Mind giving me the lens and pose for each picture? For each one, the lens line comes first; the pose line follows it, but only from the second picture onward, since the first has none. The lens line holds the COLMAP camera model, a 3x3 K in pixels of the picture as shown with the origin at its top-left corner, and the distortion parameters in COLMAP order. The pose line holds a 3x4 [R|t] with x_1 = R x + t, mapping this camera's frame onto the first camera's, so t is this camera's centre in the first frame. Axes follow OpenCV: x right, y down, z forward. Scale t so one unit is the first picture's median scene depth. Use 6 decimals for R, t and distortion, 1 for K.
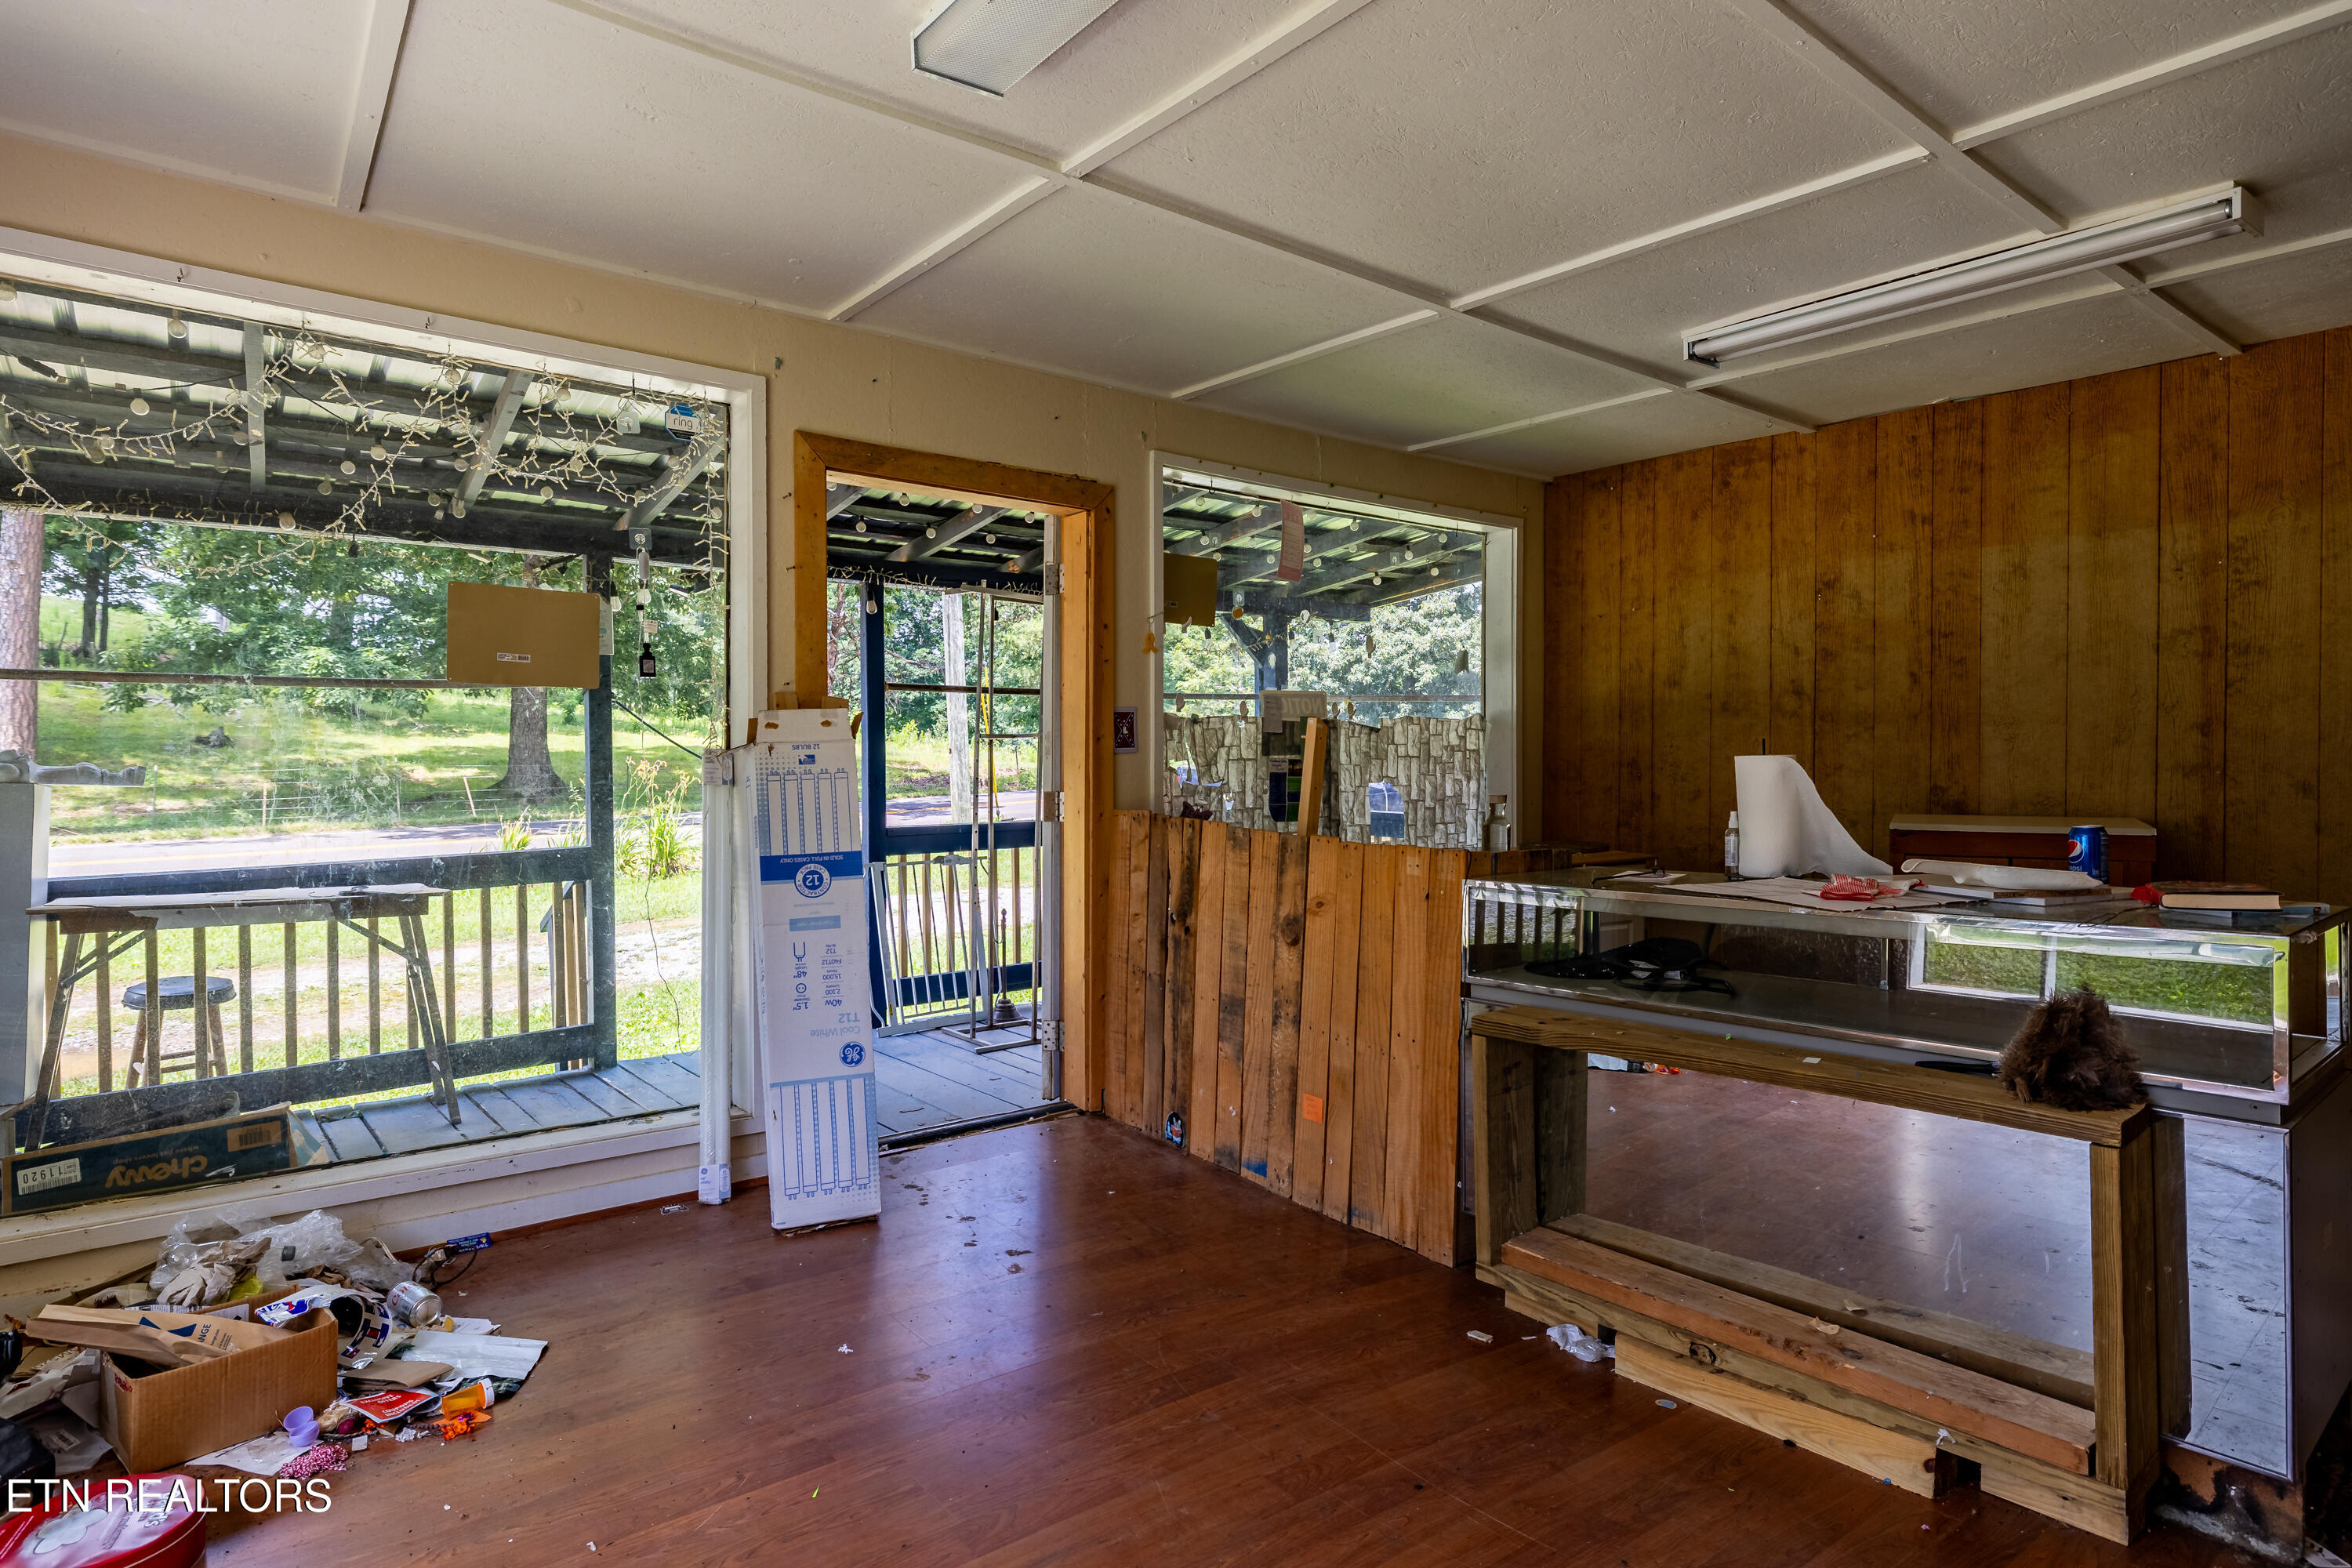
lens RADIAL K [[1247.0, 0, 1176.0], [0, 1247.0, 784.0], [0, 0, 1]] dist [-0.001934, -0.000052]
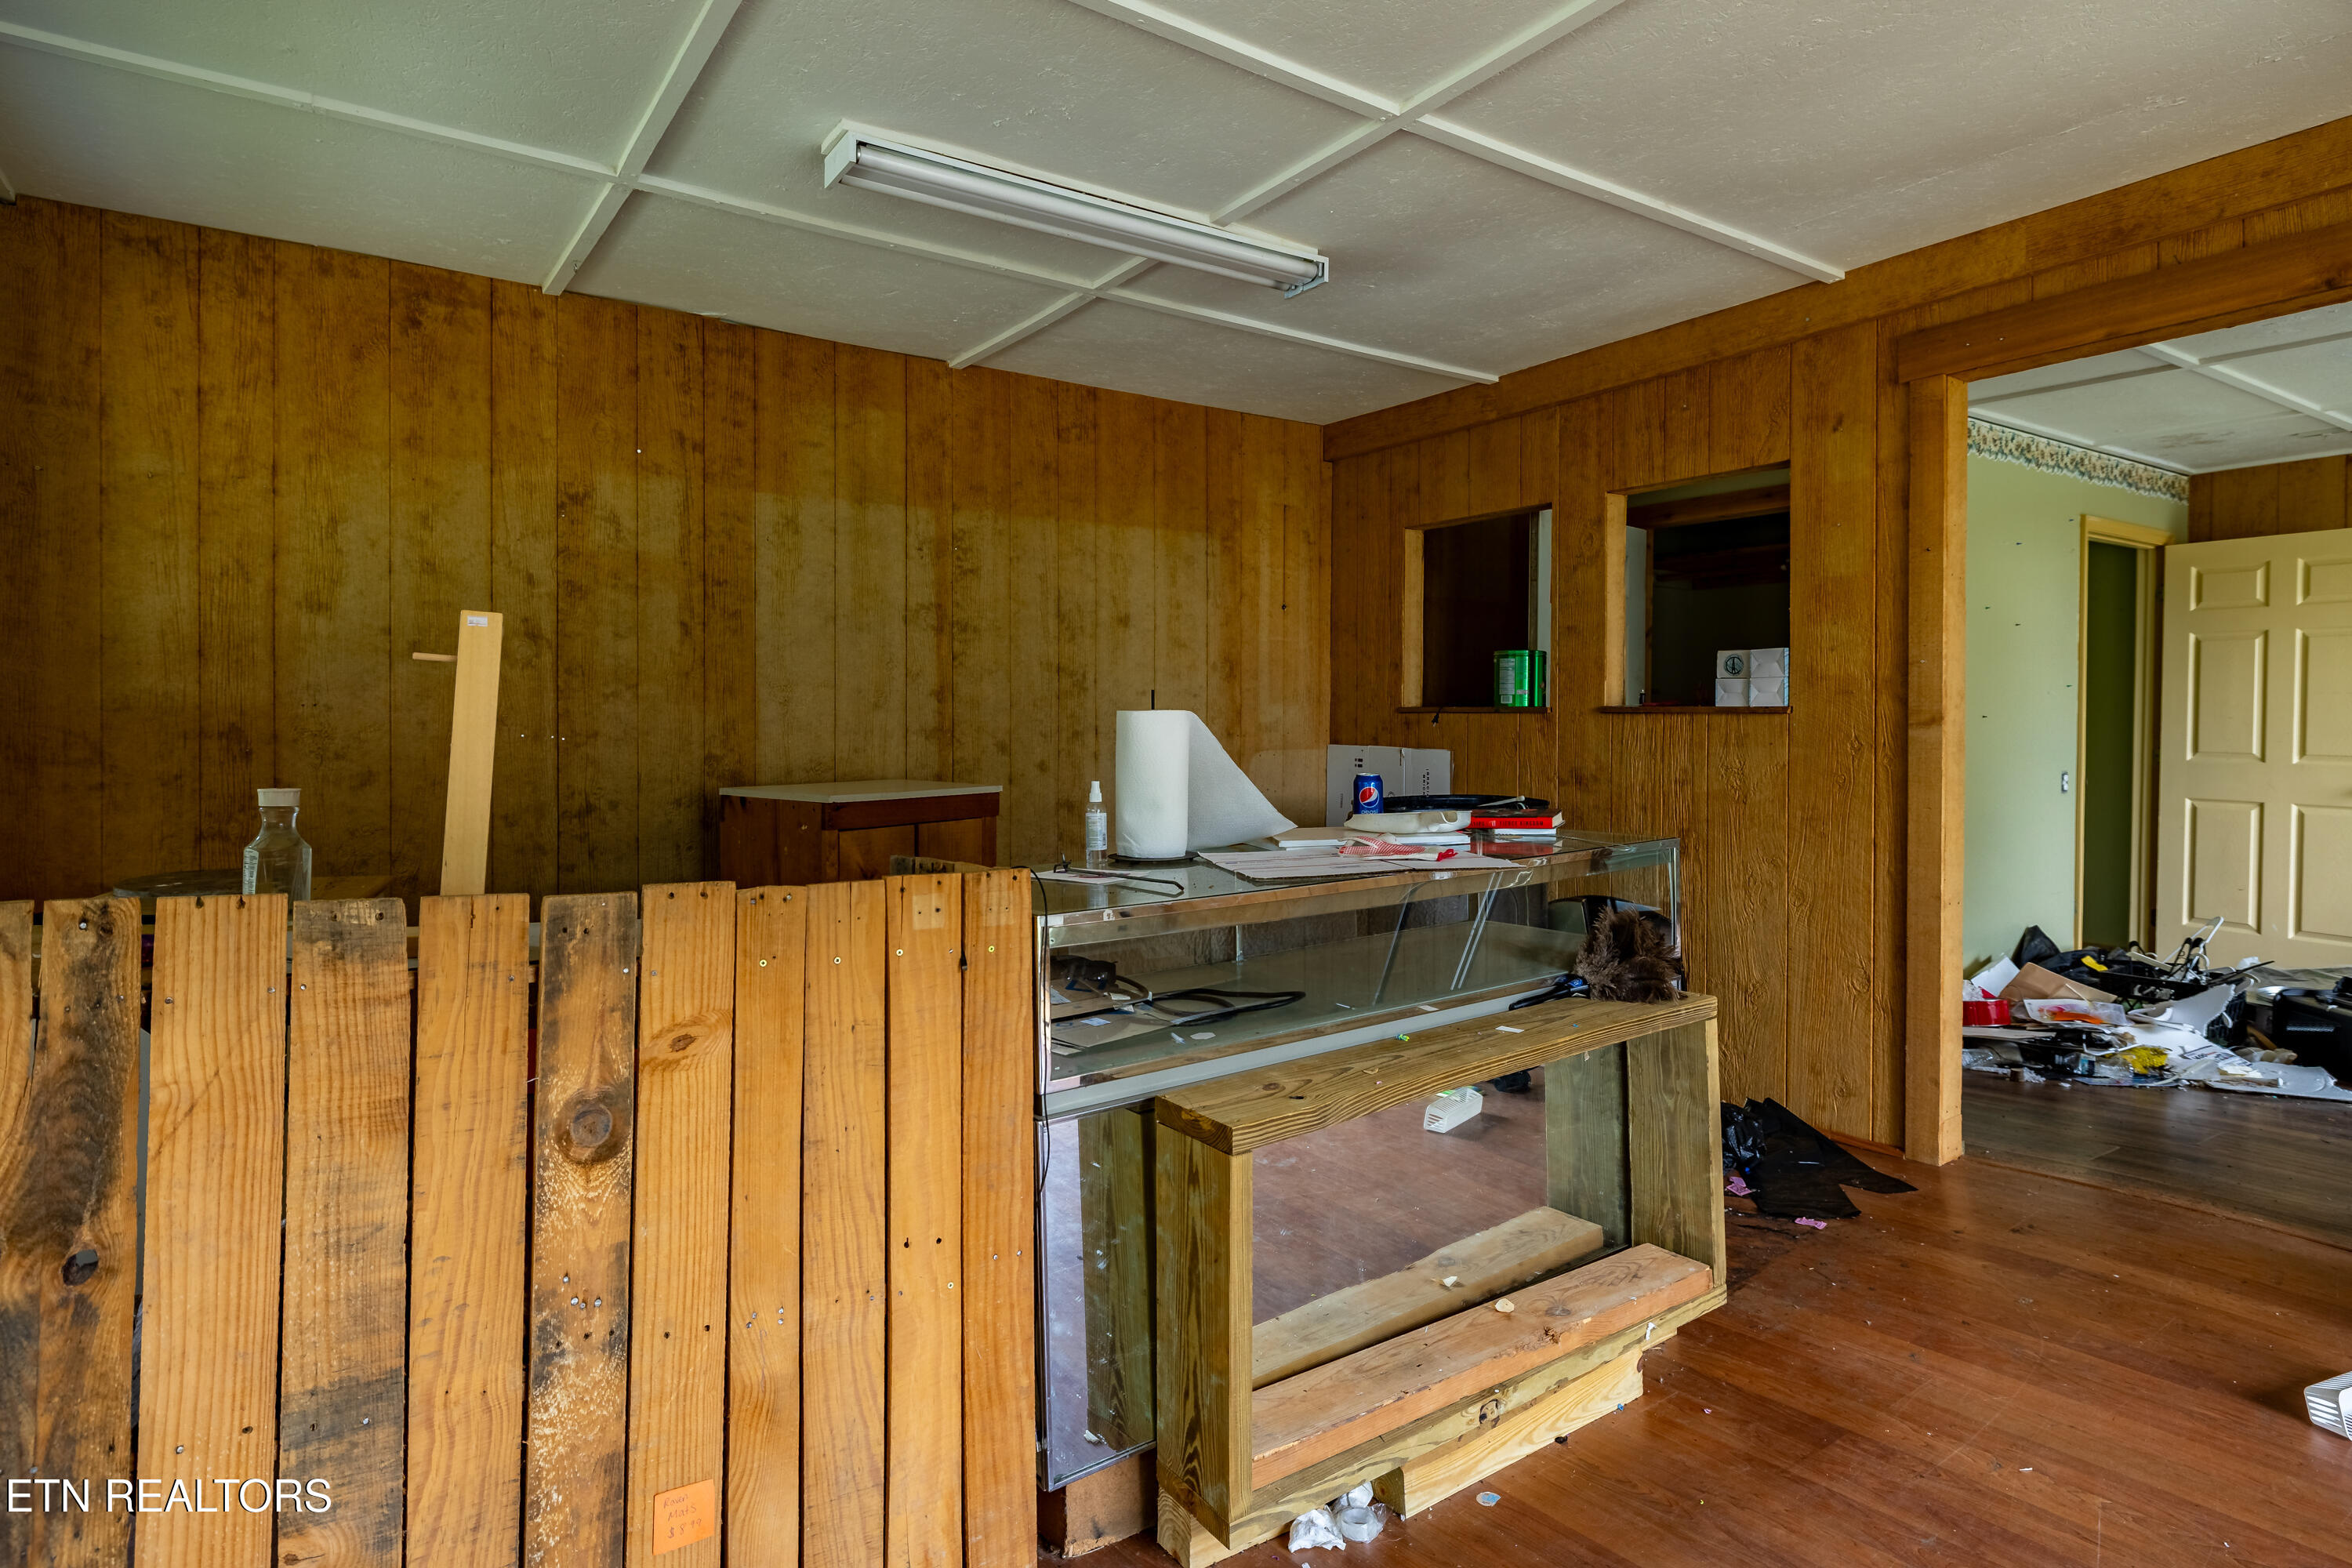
lens RADIAL K [[1240.5, 0, 1184.5], [0, 1240.5, 748.0], [0, 0, 1]] dist [-0.005078, 0.000608]
pose [[0.088780, -0.015611, 0.995929, -0.232298], [0.027471, 0.999535, 0.013219, -0.005578], [-0.995672, 0.026185, 0.089168, 0.608864]]
